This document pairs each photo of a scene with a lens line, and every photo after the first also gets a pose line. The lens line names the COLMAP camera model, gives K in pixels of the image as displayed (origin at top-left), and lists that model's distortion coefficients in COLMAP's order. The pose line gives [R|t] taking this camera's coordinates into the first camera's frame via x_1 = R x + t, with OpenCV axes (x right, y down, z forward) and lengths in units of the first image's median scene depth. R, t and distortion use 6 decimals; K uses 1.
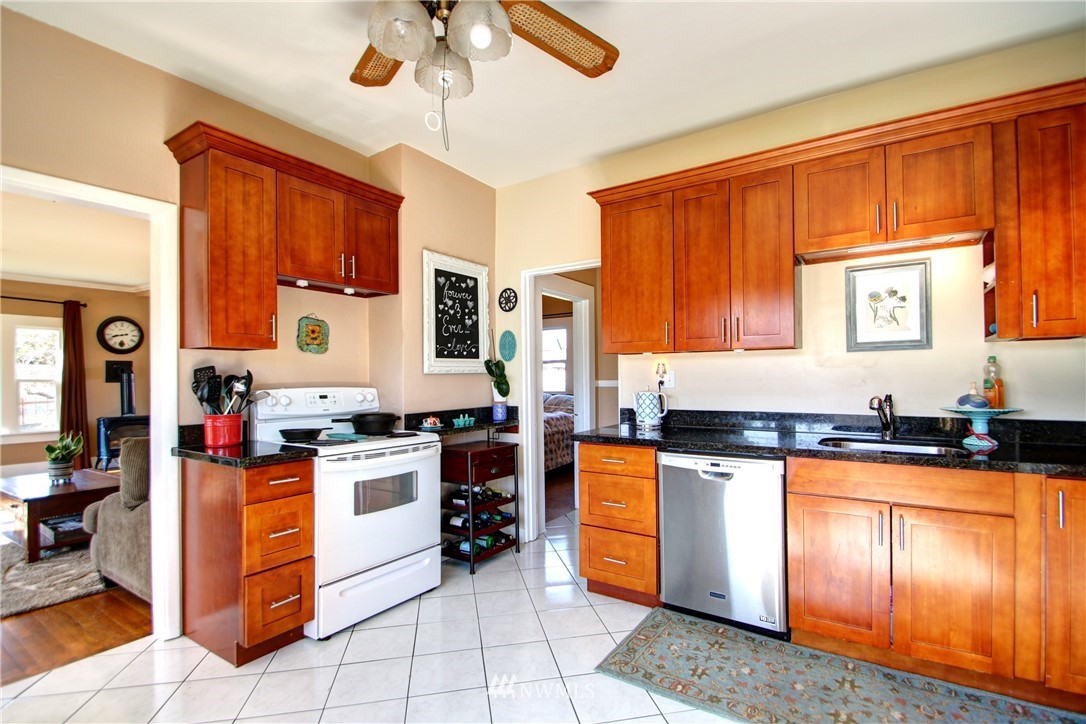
lens RADIAL K [[509.2, 0, 551.7], [0, 509.2, 375.2], [0, 0, 1]] dist [0.019010, -0.020898]
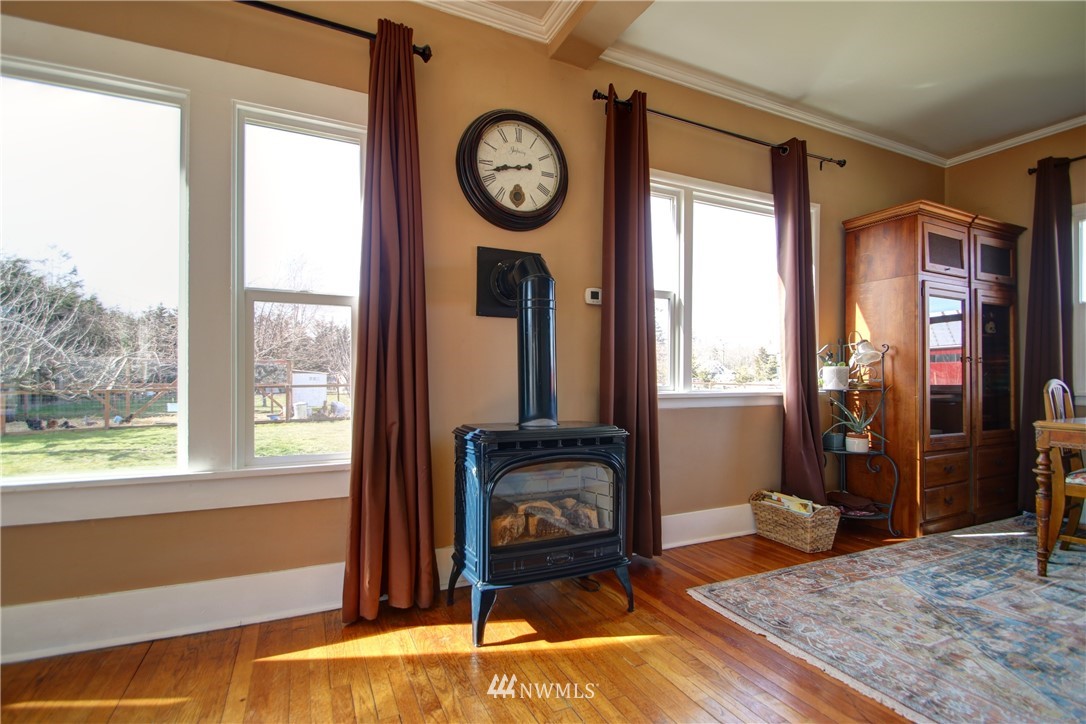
lens RADIAL K [[509.2, 0, 551.7], [0, 509.2, 375.2], [0, 0, 1]] dist [0.019010, -0.020898]
pose [[0.856286, 0.016315, -0.516244, -1.665030], [-0.010519, 0.999845, 0.014152, 0.116444], [0.516394, -0.006688, 0.856325, 1.867922]]
